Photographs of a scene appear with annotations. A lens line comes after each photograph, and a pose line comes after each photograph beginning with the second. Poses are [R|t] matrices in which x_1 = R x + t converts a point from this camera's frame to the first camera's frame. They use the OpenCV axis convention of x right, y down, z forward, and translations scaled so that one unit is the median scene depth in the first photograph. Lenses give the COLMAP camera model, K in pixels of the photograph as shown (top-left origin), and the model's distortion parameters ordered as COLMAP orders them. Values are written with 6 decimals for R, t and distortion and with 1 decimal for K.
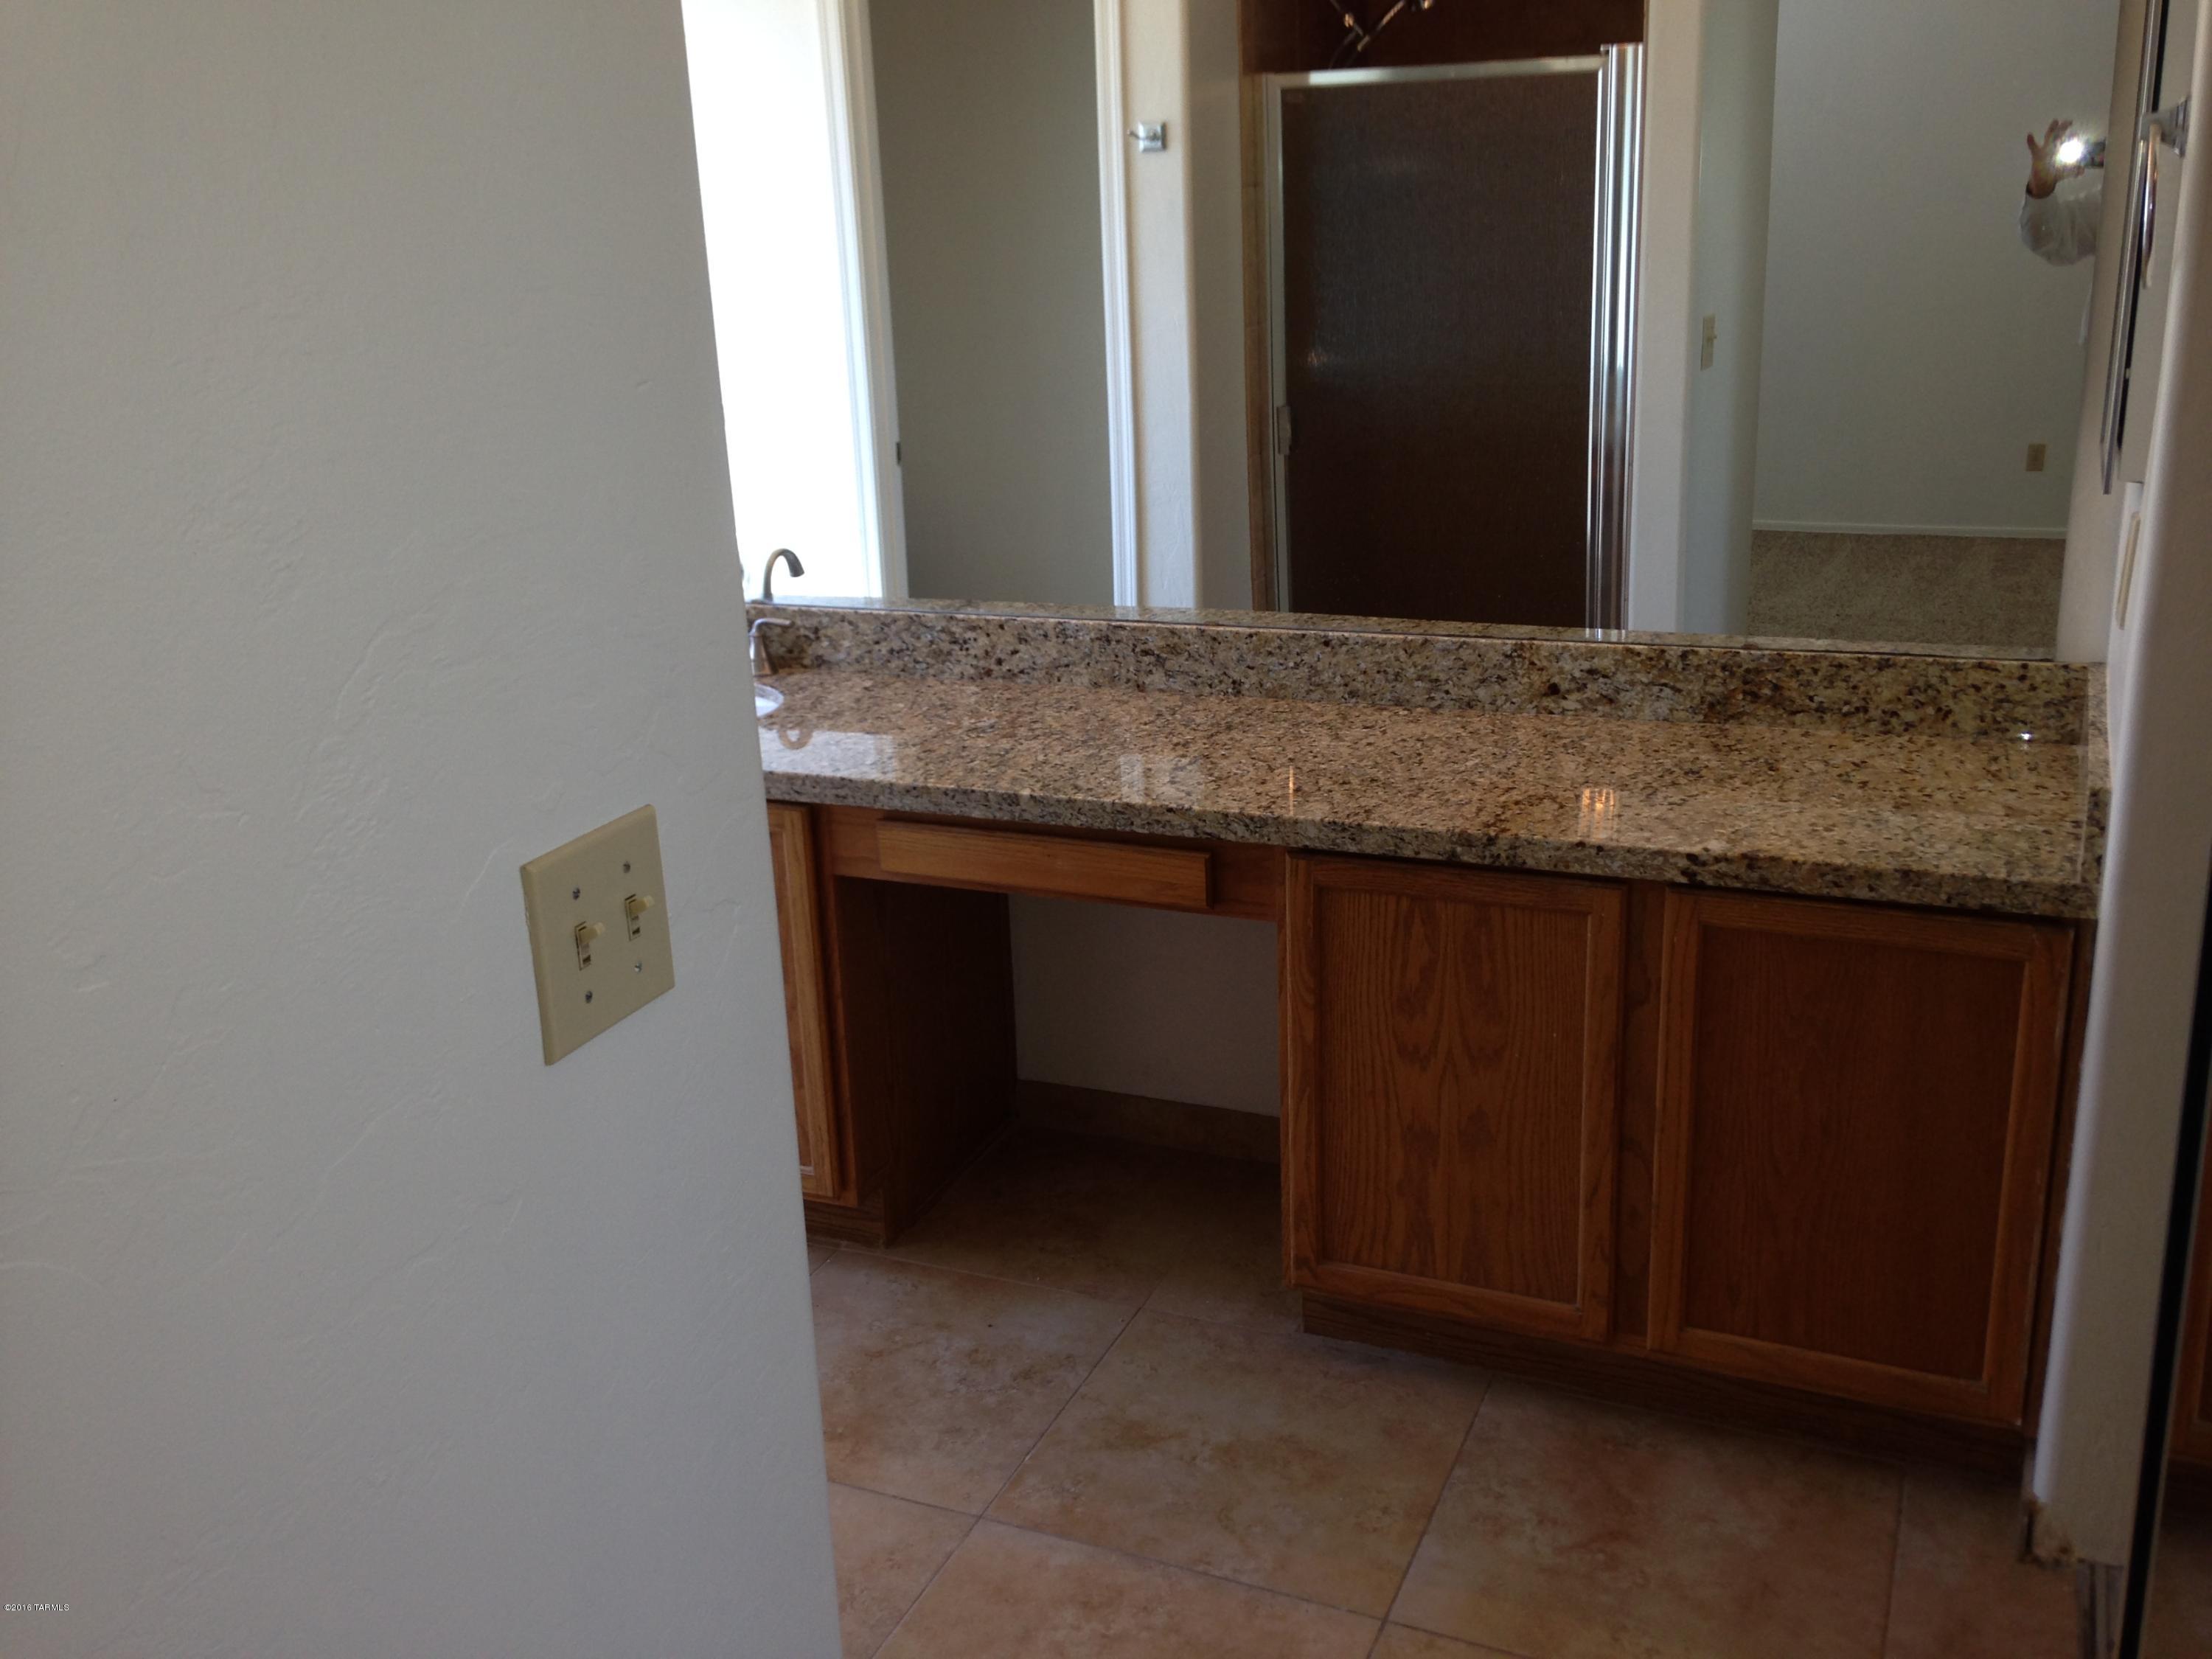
lens RADIAL K [[2056.6, 0, 1106.0], [0, 2056.6, 829.5], [0, 0, 1]] dist [0.217425, -0.354653]
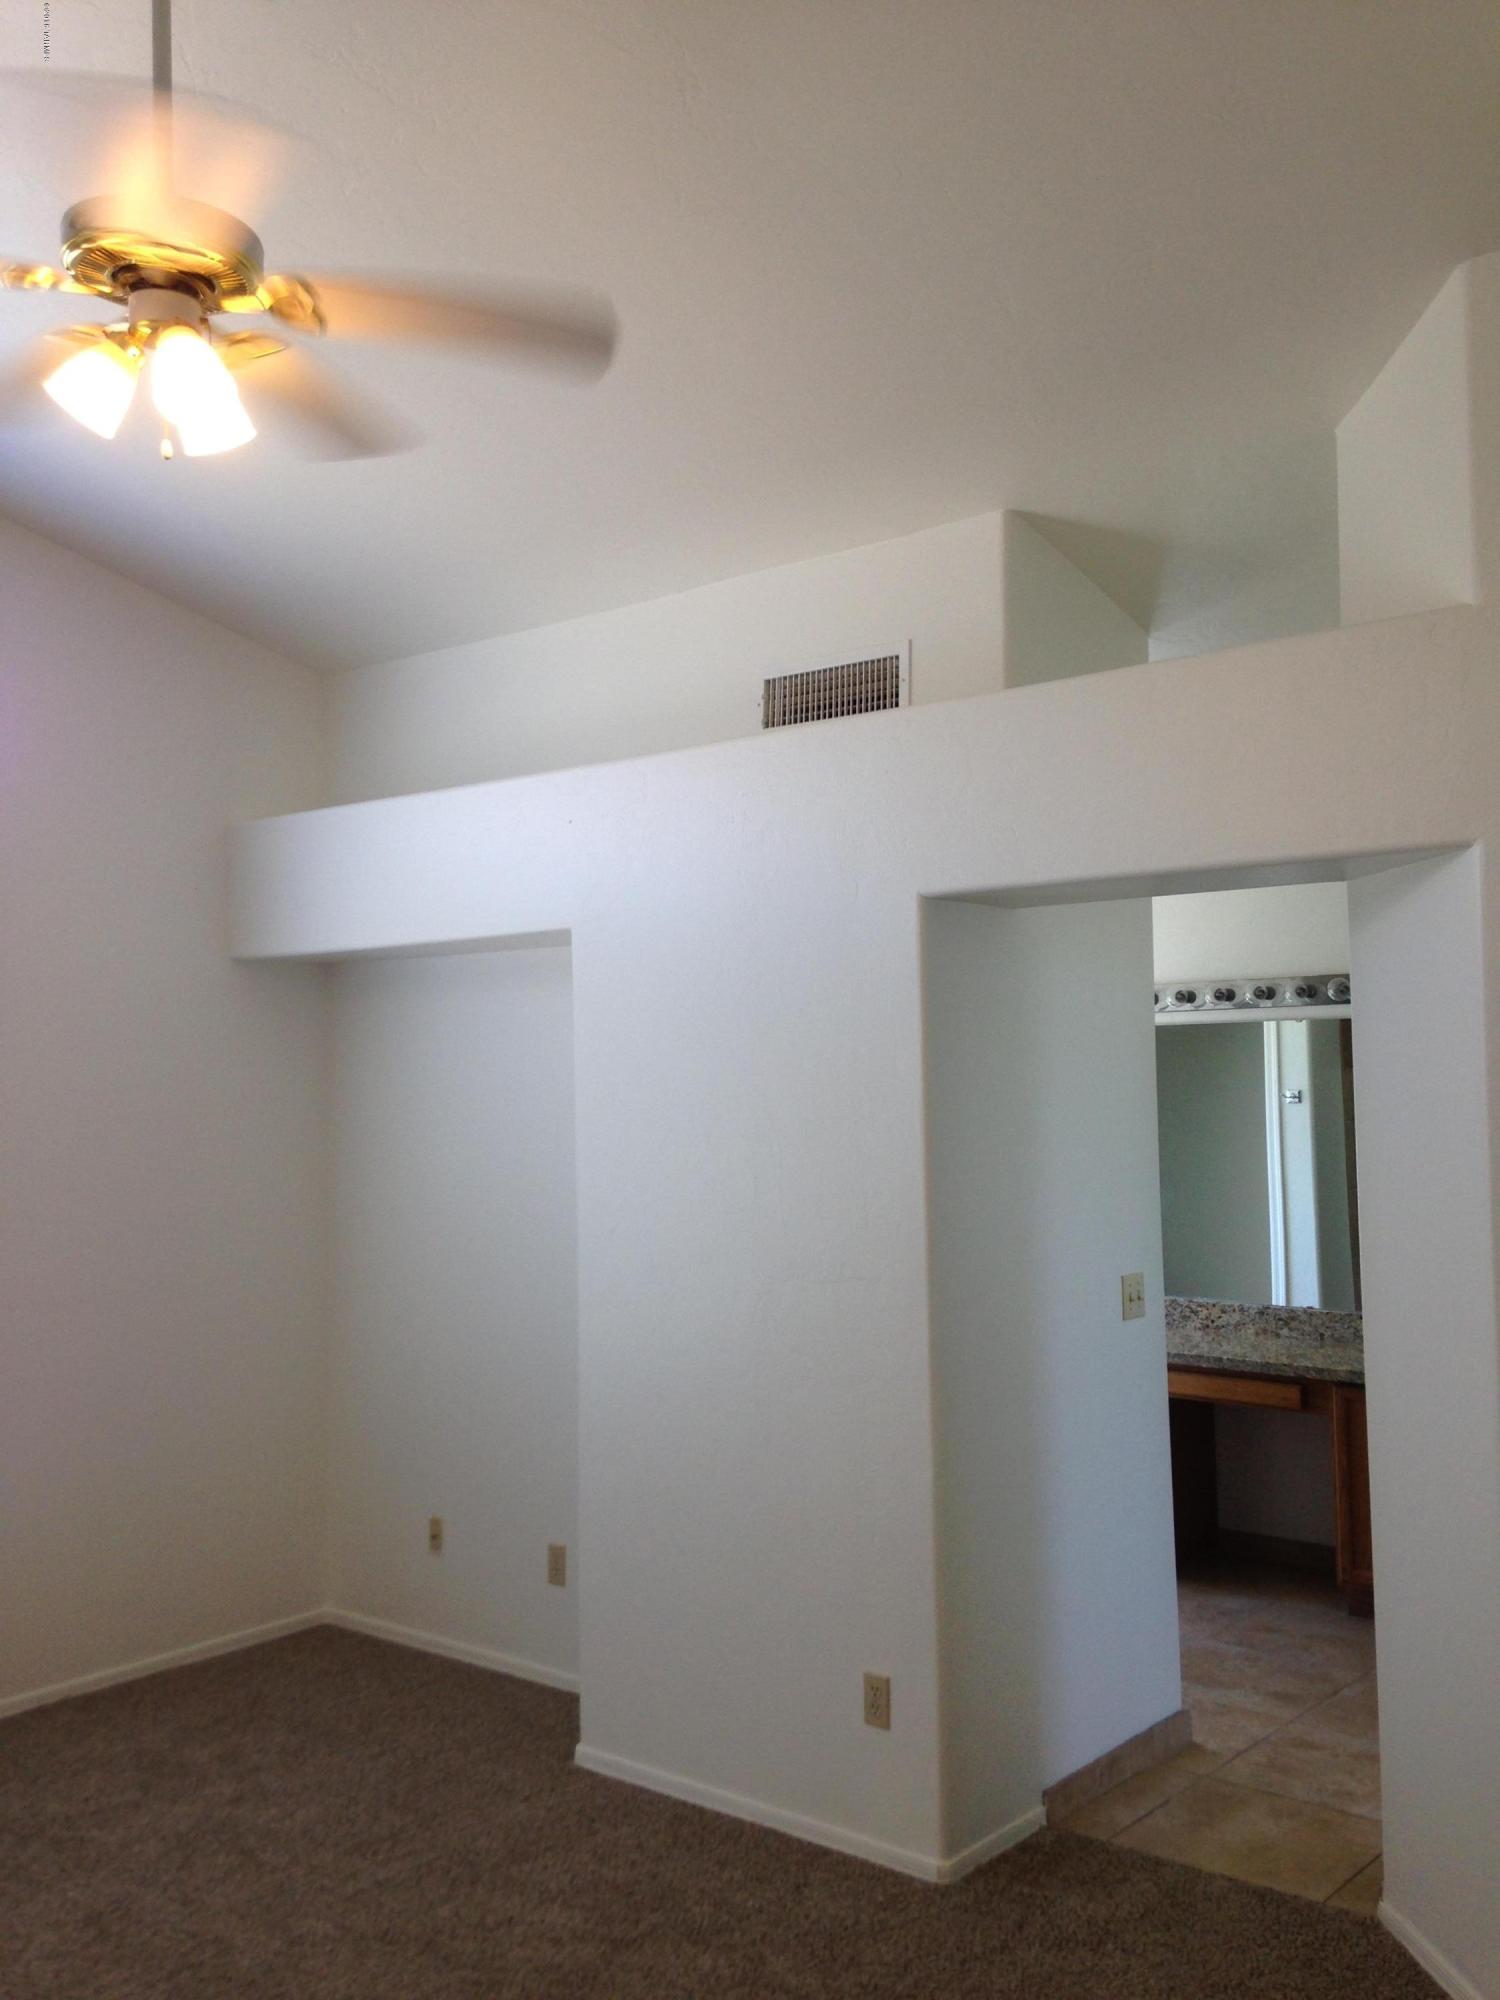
lens RADIAL K [[1859.5, 0, 768.6], [0, 1859.5, 992.8], [0, 0, 1]] dist [0.217425, -0.354653]
pose [[0.962648, 0.013767, -0.270405, 0.036571], [-0.103357, 0.941761, -0.320005, 0.304940], [0.250251, 0.336001, 0.908008, -1.176004]]
